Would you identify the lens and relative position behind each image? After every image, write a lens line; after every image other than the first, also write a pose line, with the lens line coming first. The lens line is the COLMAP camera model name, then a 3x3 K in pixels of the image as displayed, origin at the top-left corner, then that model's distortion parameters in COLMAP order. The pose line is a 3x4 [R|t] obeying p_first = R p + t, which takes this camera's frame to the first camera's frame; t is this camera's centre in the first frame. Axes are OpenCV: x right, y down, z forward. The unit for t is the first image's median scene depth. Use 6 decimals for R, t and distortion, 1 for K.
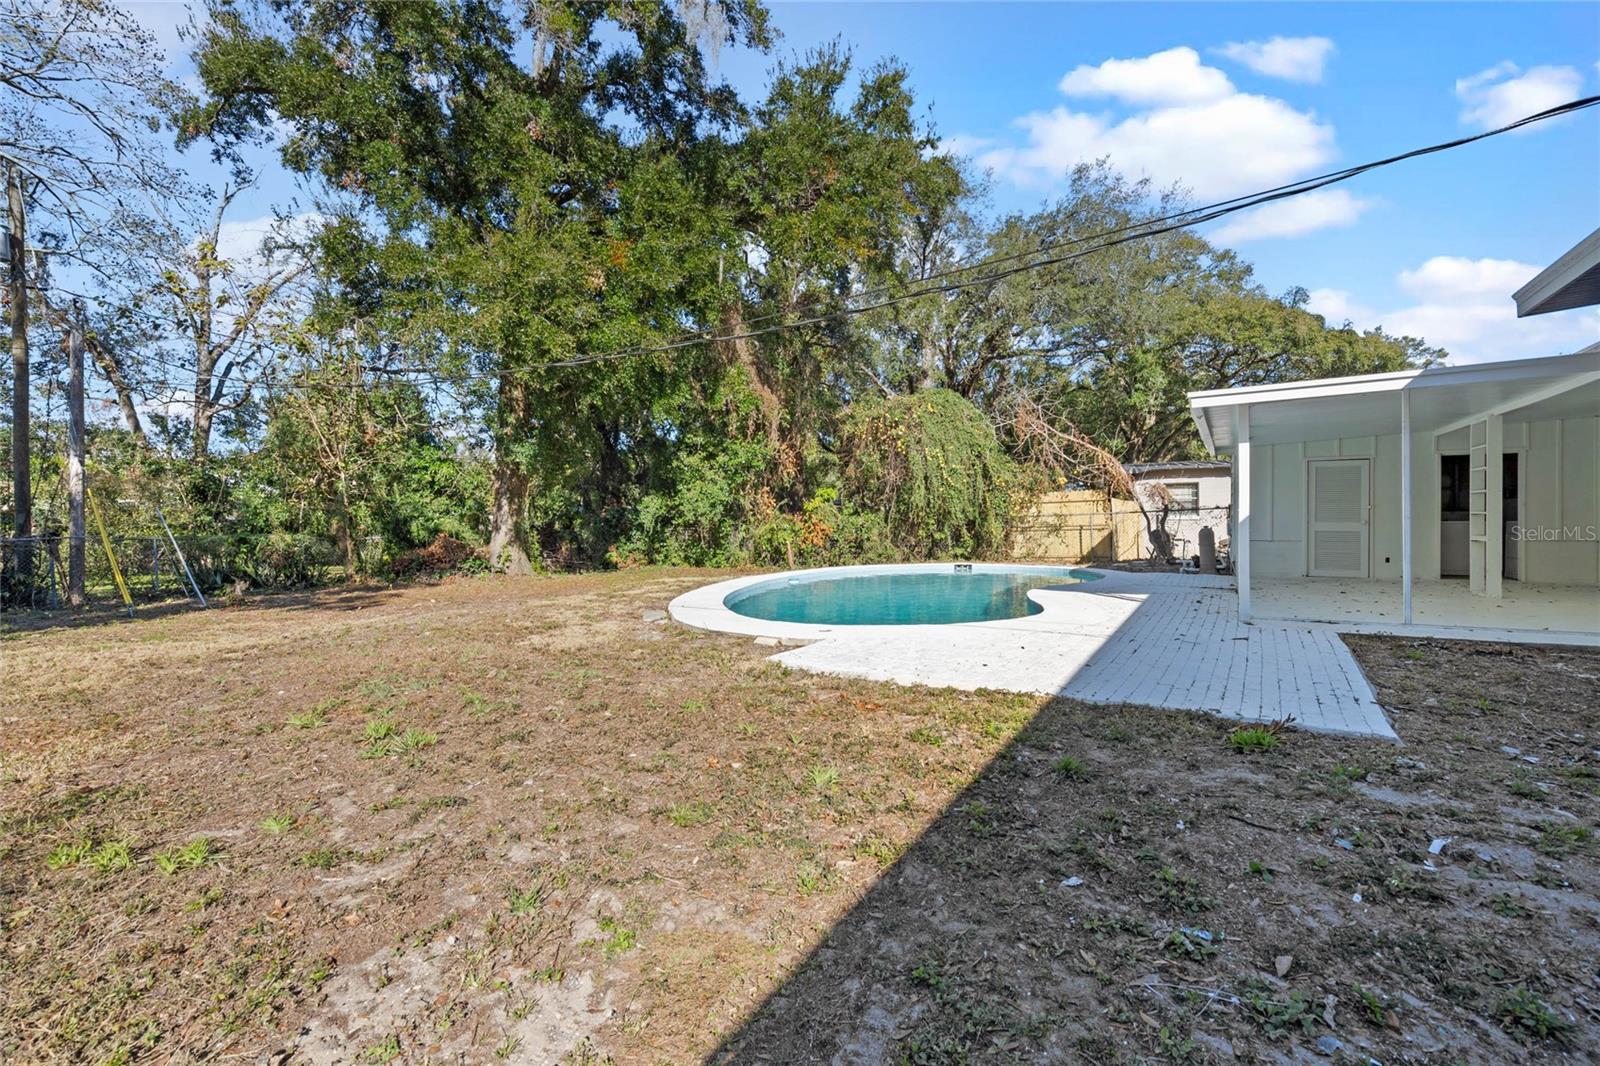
lens RADIAL K [[725.6, 0, 804.8], [0, 725.6, 536.6], [0, 0, 1]] dist [0.000599, -0.000003]
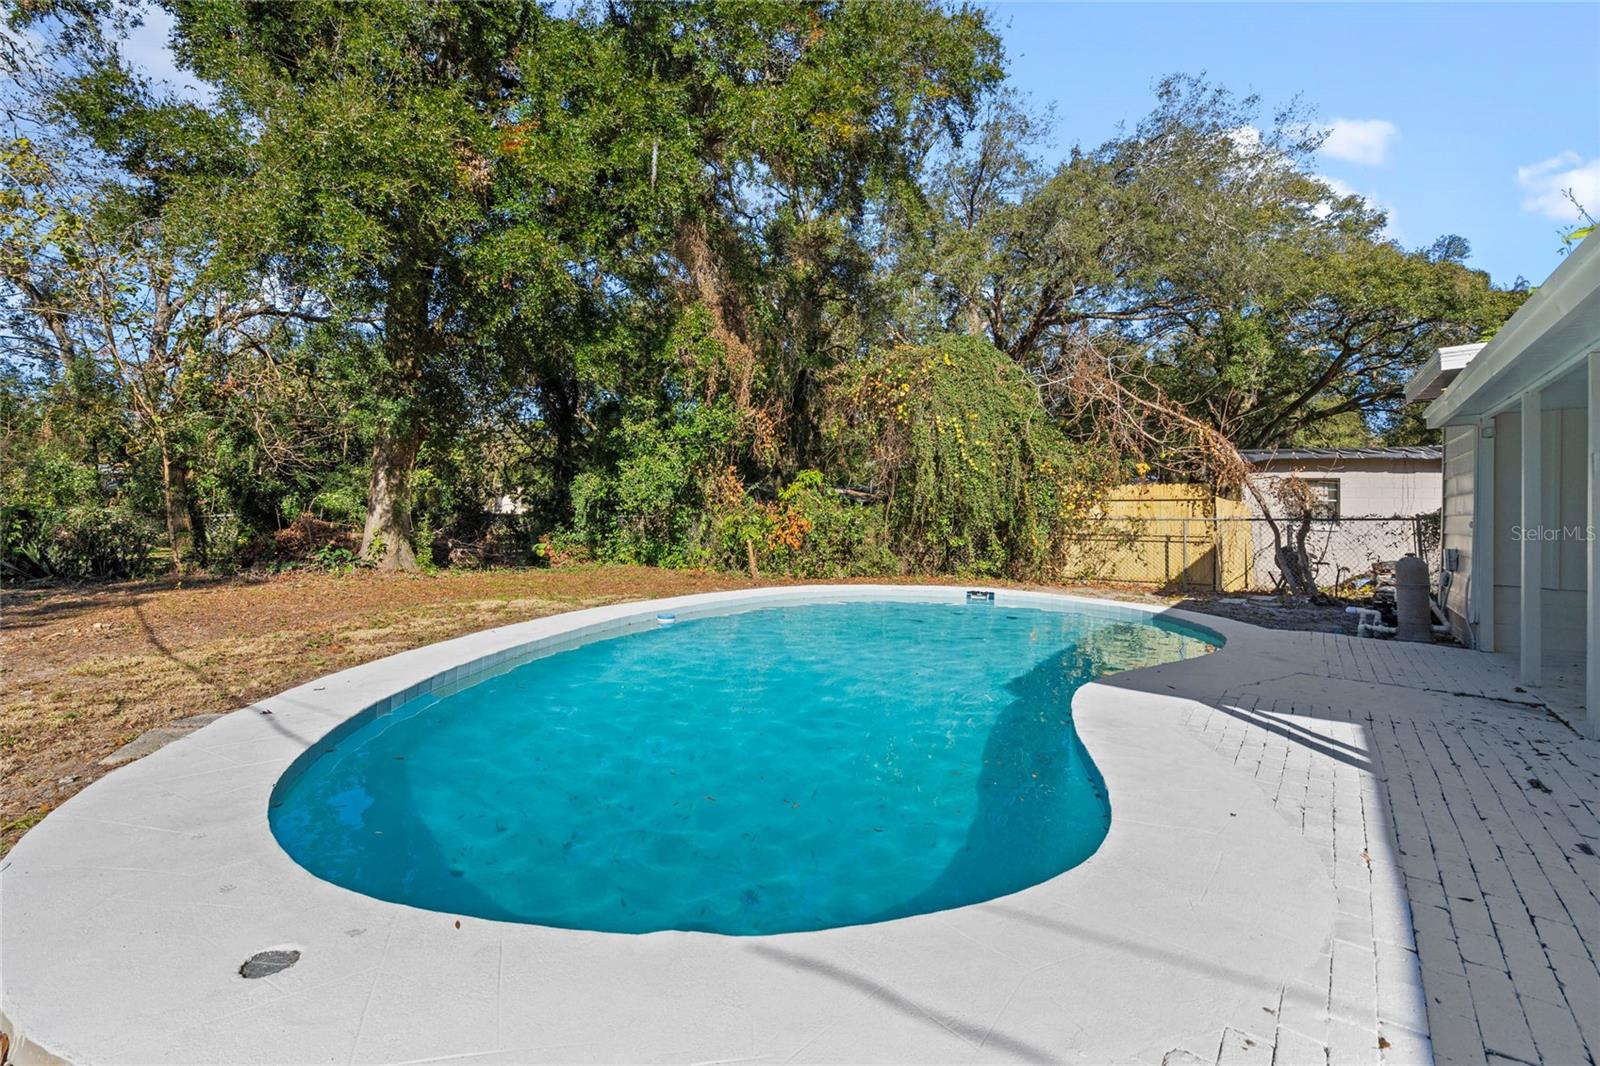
lens RADIAL K [[733.2, 0, 782.5], [0, 733.2, 500.0], [0, 0, 1]] dist [-0.002954, 0.000132]
pose [[0.994201, 0.034776, -0.101758, 0.086015], [-0.037812, 0.998891, -0.028058, -0.014907], [0.100669, 0.031743, 0.994413, 0.266395]]
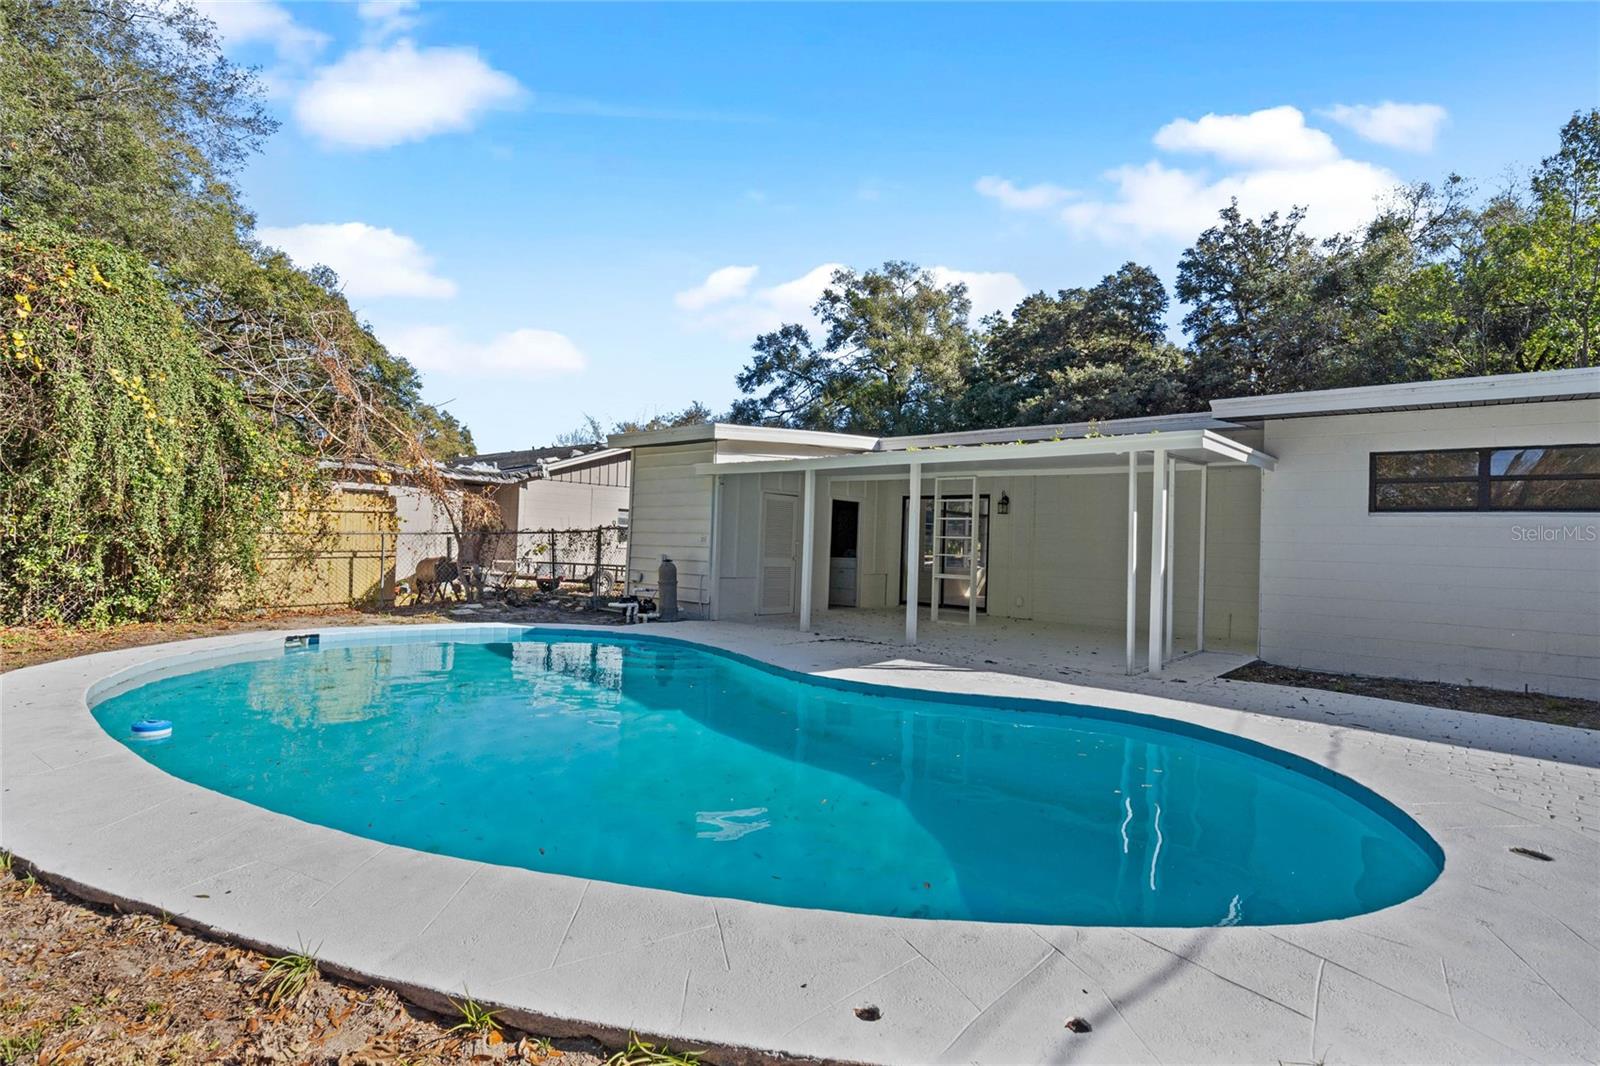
lens RADIAL K [[771.8, 0, 801.4], [0, 771.8, 538.0], [0, 0, 1]] dist [-0.000091, -0.000030]
pose [[0.205462, 0.022816, 0.978399, -0.173642], [-0.010619, 0.999721, -0.021083, -0.015277], [-0.978608, -0.006058, 0.205647, 0.467803]]
